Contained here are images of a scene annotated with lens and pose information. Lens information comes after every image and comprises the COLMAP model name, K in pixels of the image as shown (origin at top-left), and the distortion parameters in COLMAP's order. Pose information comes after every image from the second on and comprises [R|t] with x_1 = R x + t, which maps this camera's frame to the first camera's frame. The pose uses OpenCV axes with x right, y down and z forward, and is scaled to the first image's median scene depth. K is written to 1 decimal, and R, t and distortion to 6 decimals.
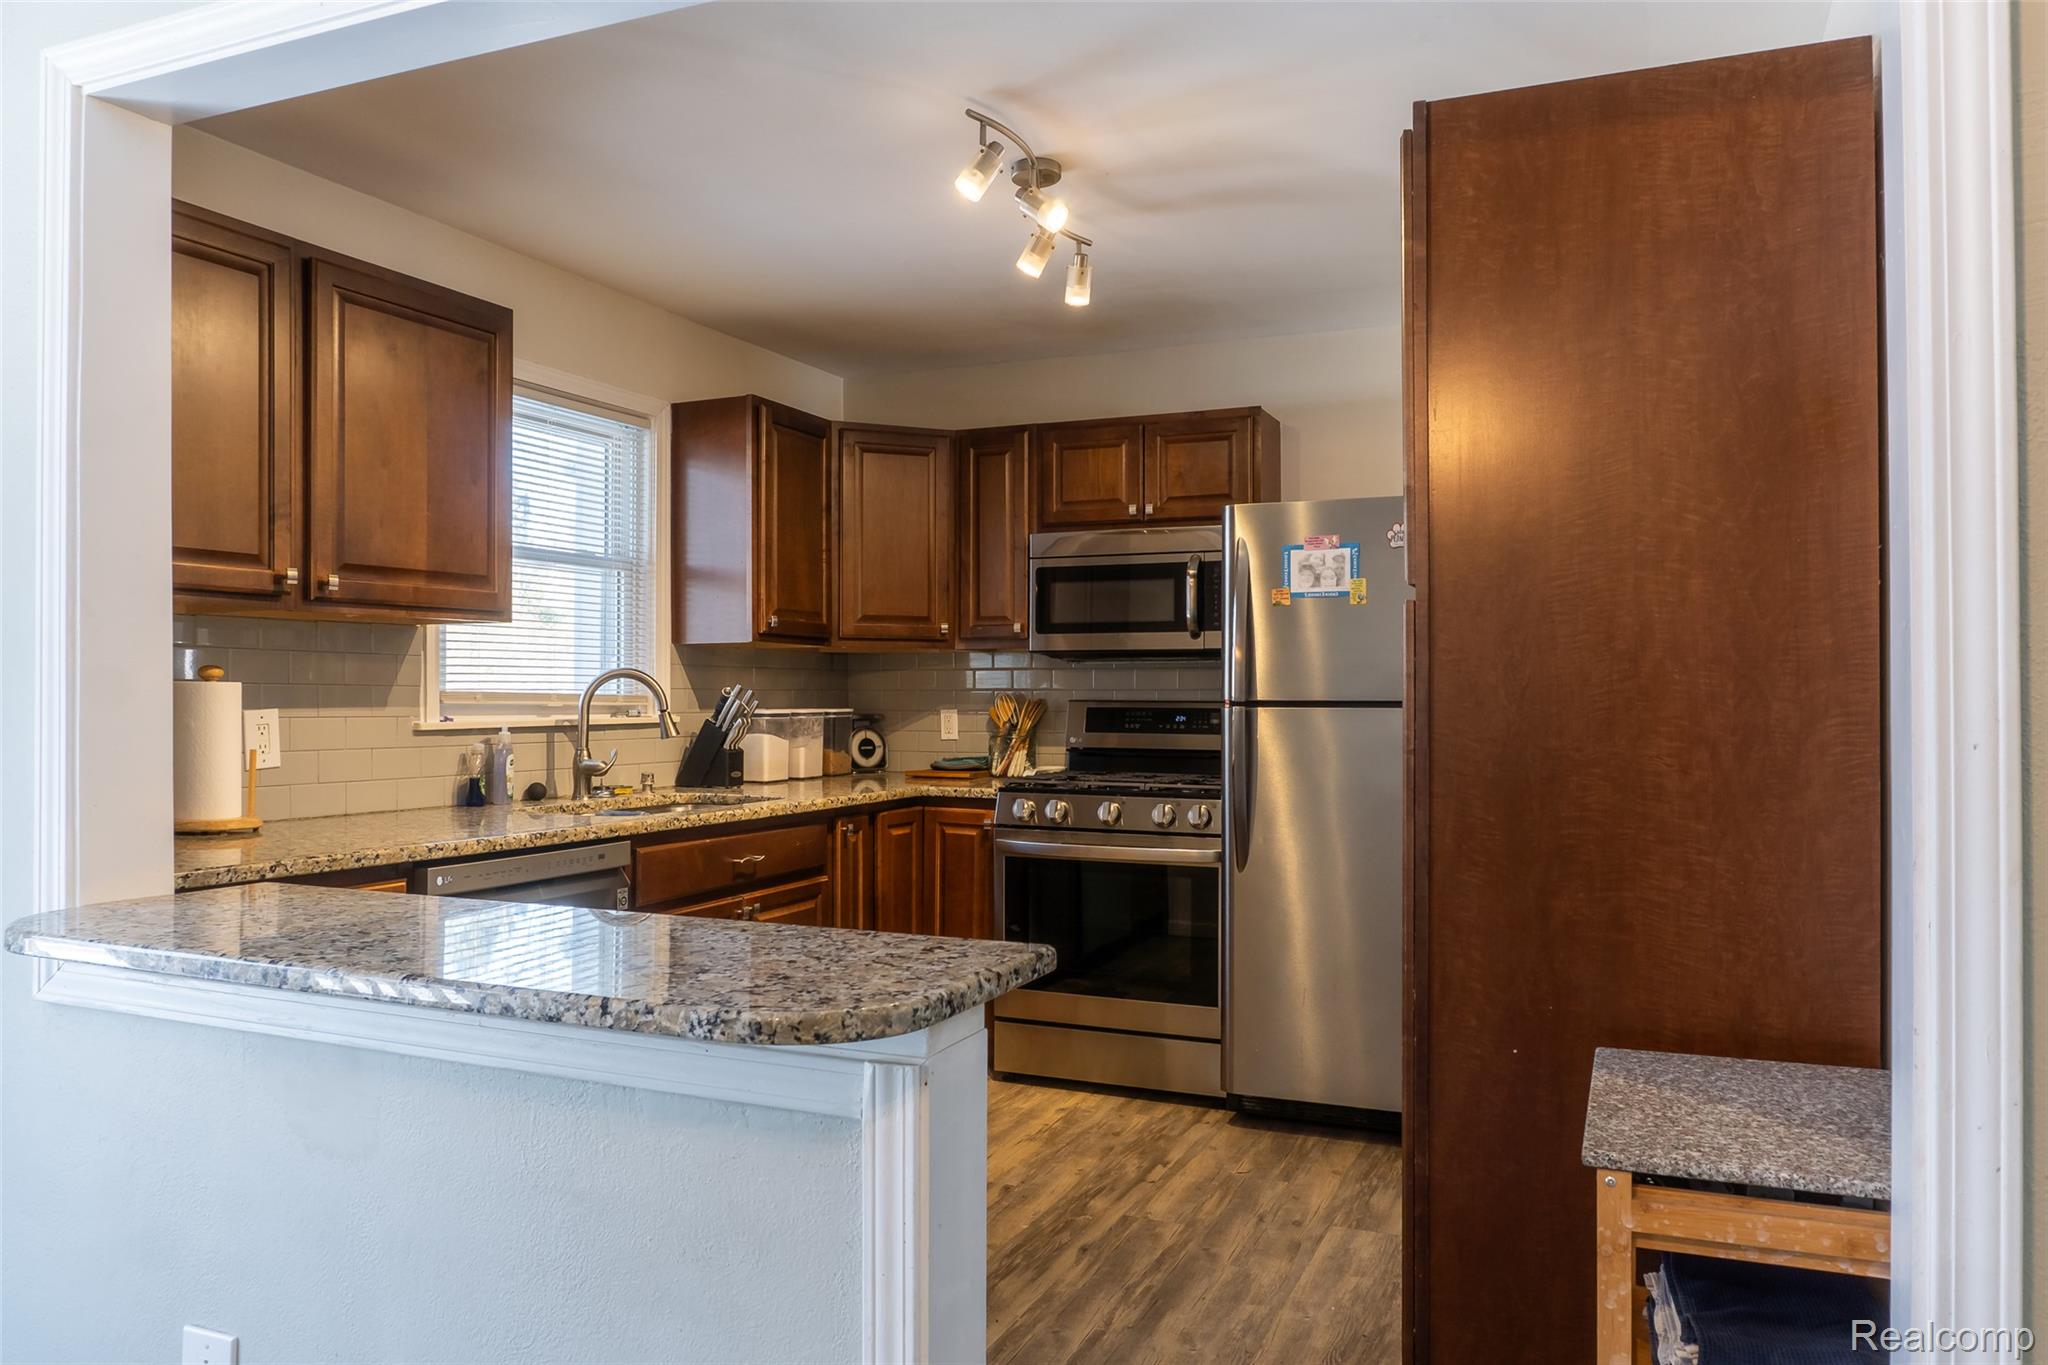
lens RADIAL K [[1410.2, 0, 1025.3], [0, 1410.2, 689.5], [0, 0, 1]] dist [0.016657, 0.005646]
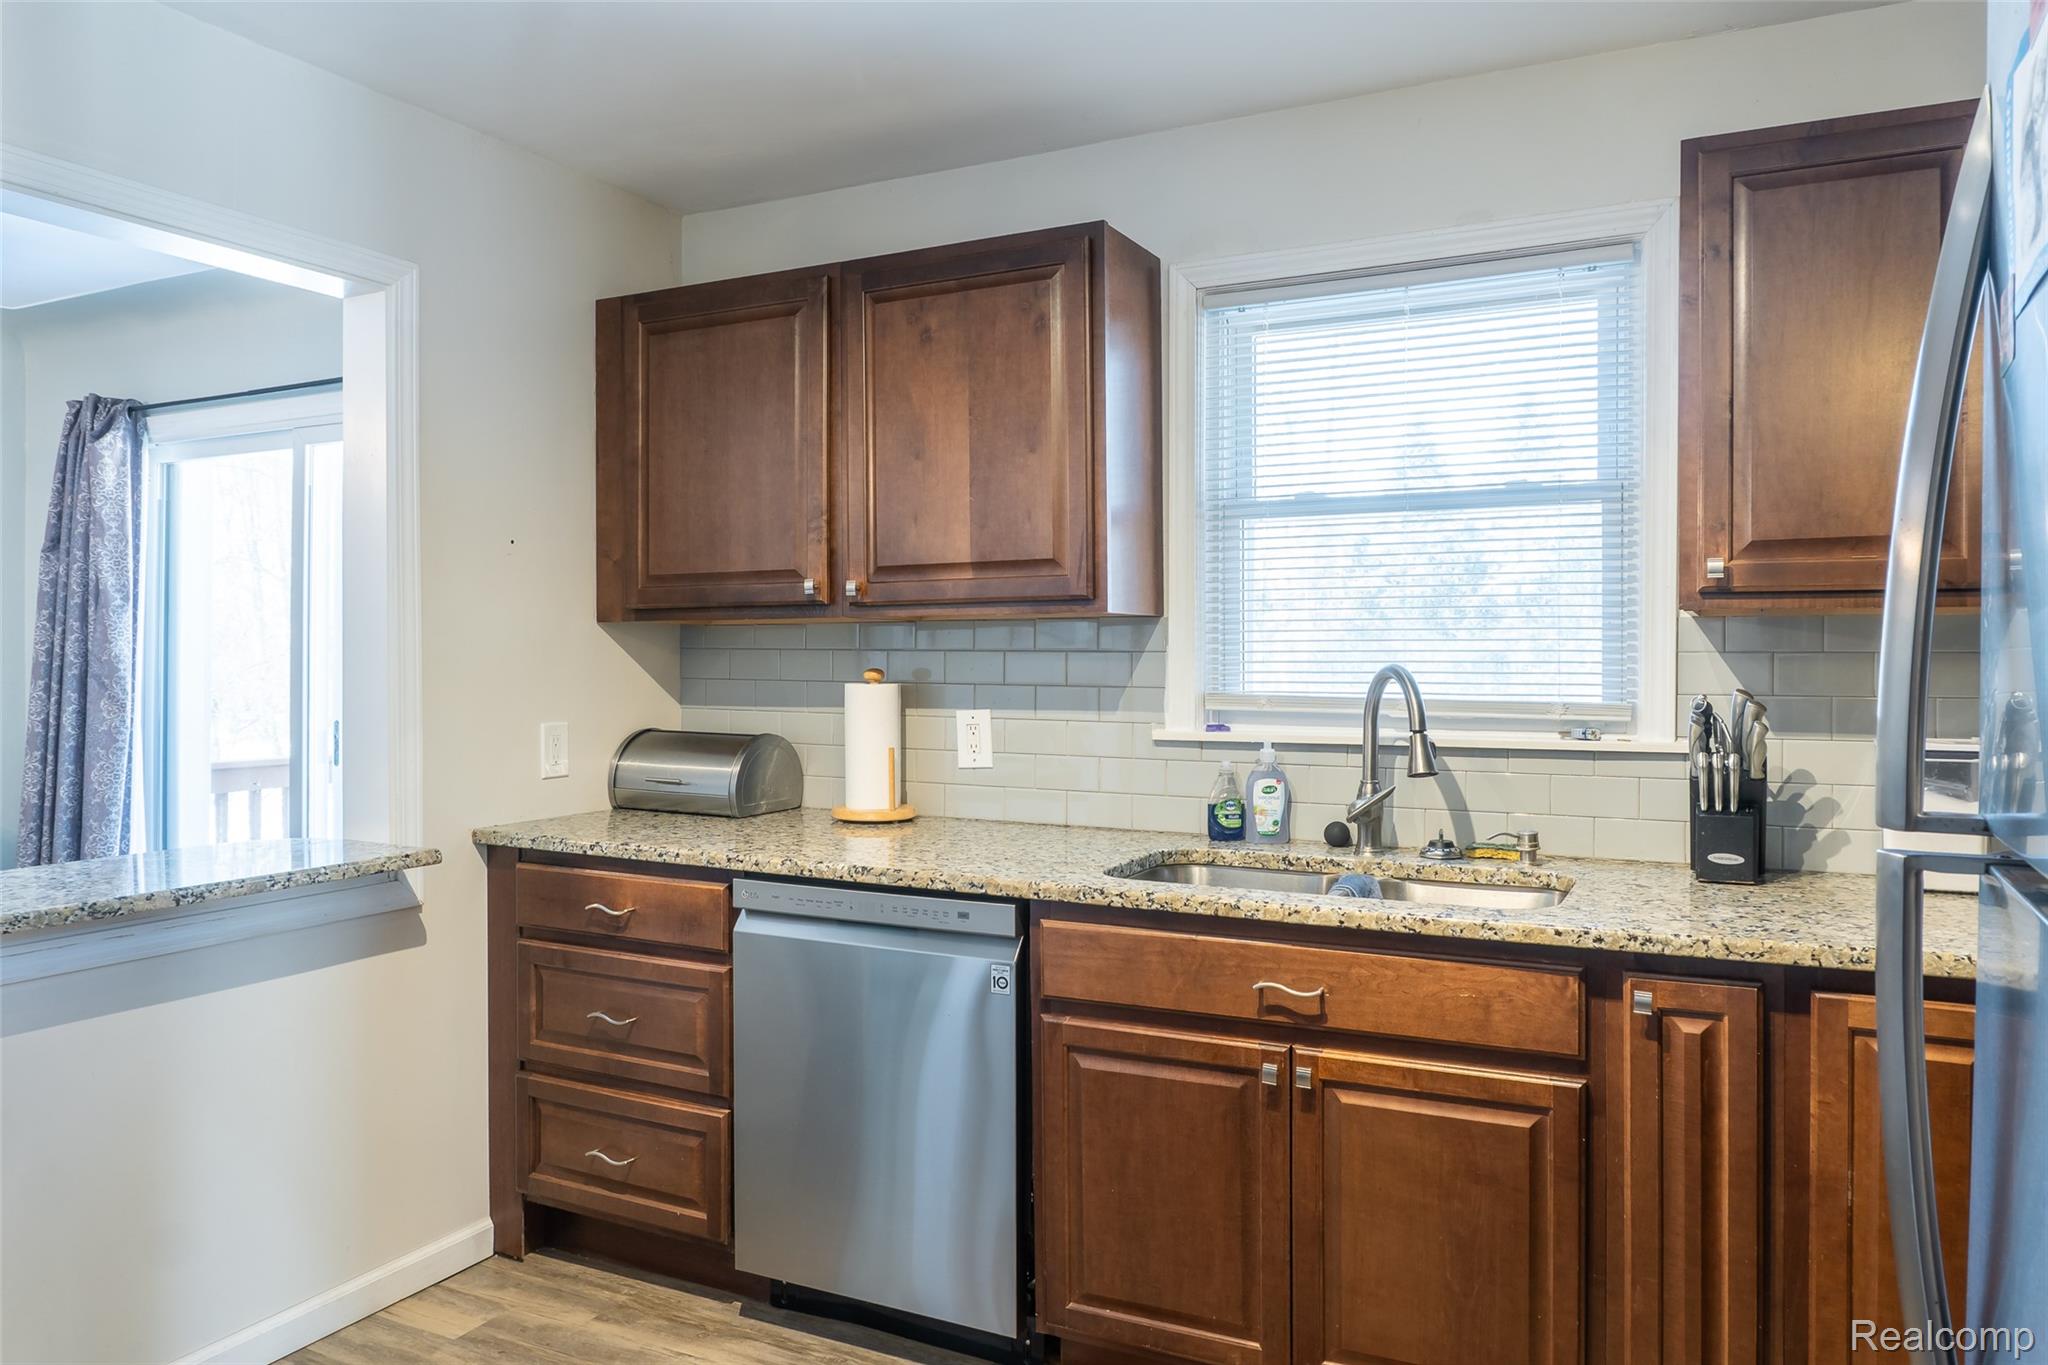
lens RADIAL K [[1410.2, 0, 1025.8], [0, 1410.2, 667.2], [0, 0, 1]] dist [0.016657, 0.005646]
pose [[-0.115841, -0.000692, -0.993267, 0.431842], [0.010131, 0.999947, -0.001878, -0.014137], [0.993216, -0.010280, -0.115828, 1.058340]]
